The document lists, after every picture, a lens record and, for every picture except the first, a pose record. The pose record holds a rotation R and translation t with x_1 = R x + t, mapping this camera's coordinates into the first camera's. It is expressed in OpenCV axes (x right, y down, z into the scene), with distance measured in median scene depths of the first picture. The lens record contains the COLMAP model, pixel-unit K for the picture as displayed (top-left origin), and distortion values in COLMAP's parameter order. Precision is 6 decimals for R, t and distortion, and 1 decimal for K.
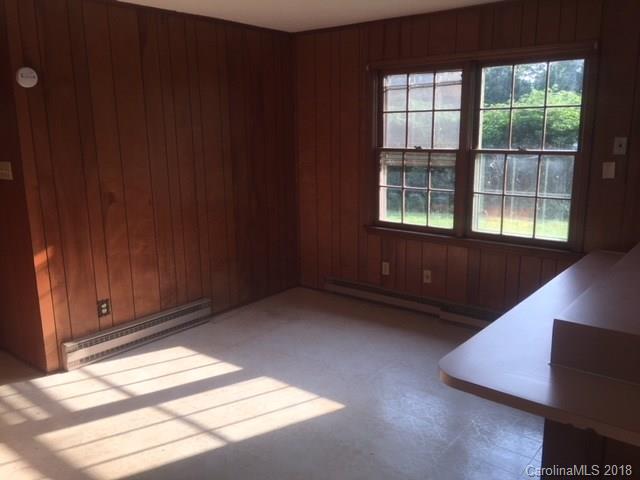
lens RADIAL K [[546.7, 0, 319.1], [0, 546.7, 236.1], [0, 0, 1]] dist [0.057885, -0.087993]
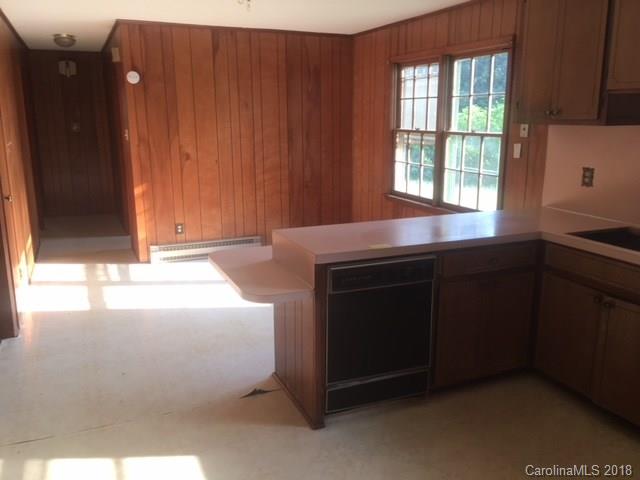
lens RADIAL K [[546.7, 0, 320.1], [0, 546.7, 240.6], [0, 0, 1]] dist [0.057885, -0.087993]
pose [[0.887833, 0.115869, -0.445339, 0.597964], [-0.102395, 0.993261, 0.054291, 0.038918], [0.448628, -0.002601, 0.893715, -0.171649]]
